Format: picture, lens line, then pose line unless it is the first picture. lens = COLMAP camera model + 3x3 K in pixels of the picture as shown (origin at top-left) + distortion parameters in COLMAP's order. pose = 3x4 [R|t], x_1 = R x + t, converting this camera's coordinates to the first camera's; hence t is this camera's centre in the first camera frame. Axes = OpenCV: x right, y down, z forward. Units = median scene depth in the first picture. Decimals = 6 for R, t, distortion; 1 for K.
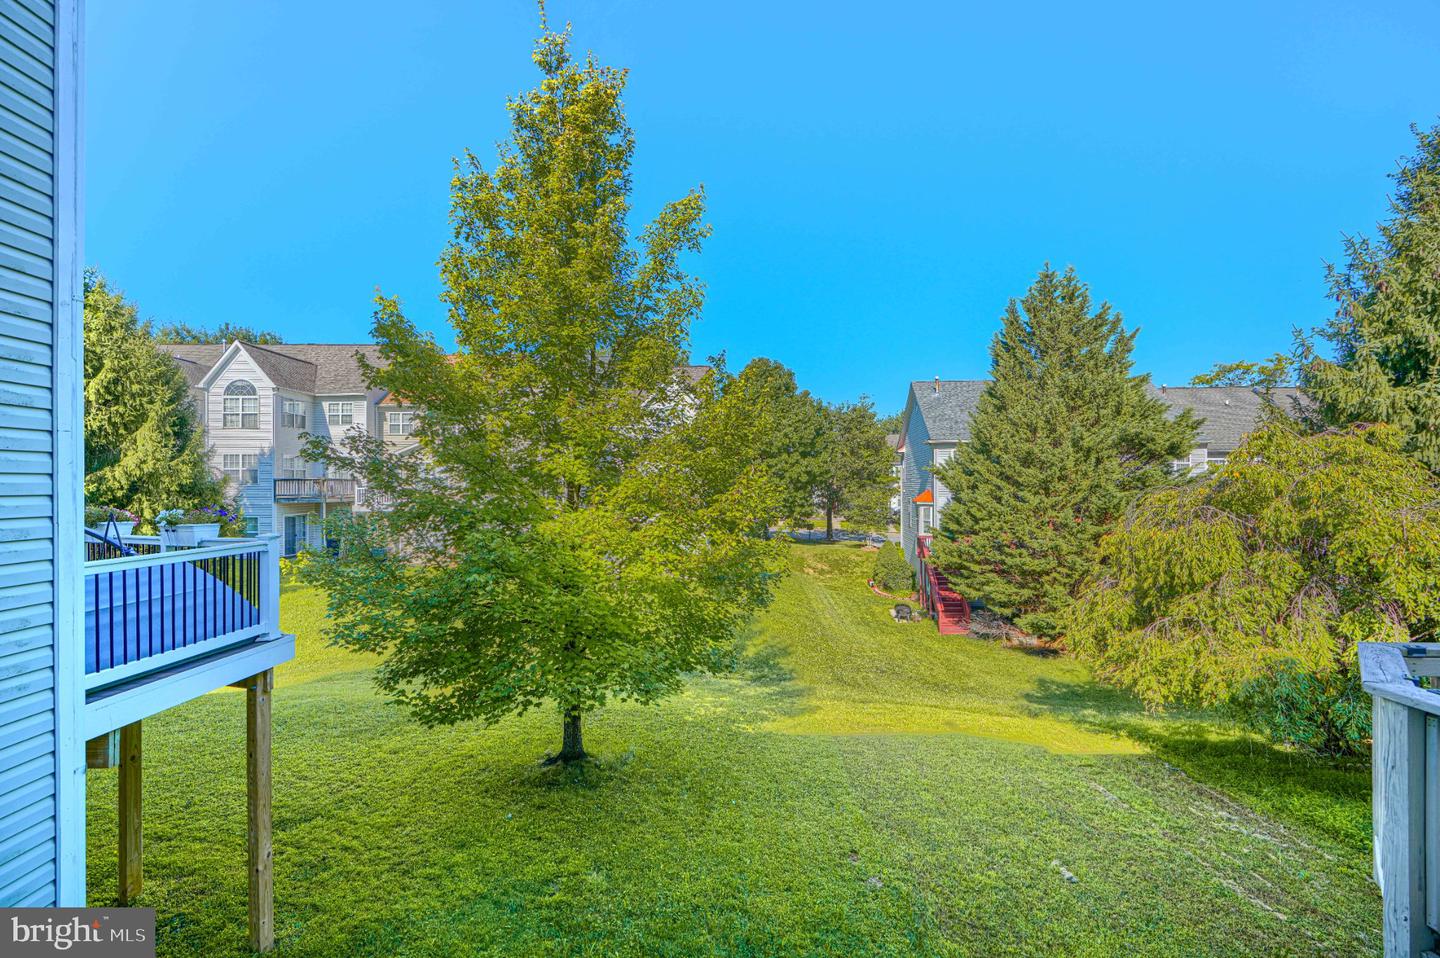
lens RADIAL K [[654.3, 0, 716.5], [0, 654.3, 480.5], [0, 0, 1]] dist [0.000947, 0.001637]
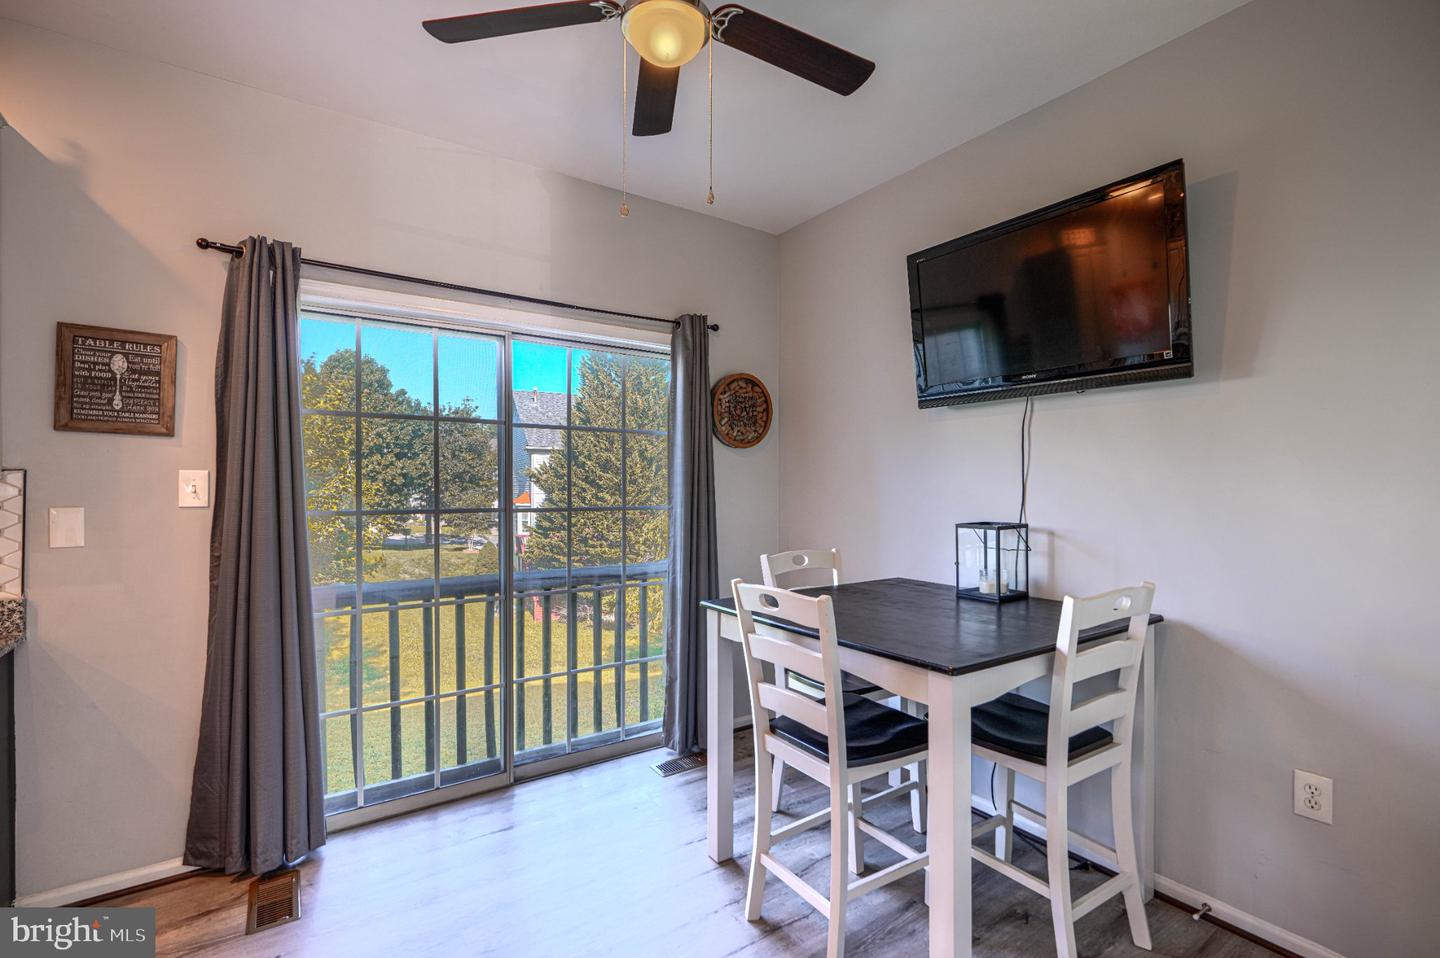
lens RADIAL K [[654.3, 0, 724.7], [0, 654.3, 486.1], [0, 0, 1]] dist [0.000947, 0.001637]
pose [[0.829264, 0.004110, 0.558842, -0.012362], [-0.004754, 0.999989, -0.000300, 0.004105], [-0.558837, -0.002408, 0.829274, -0.107169]]
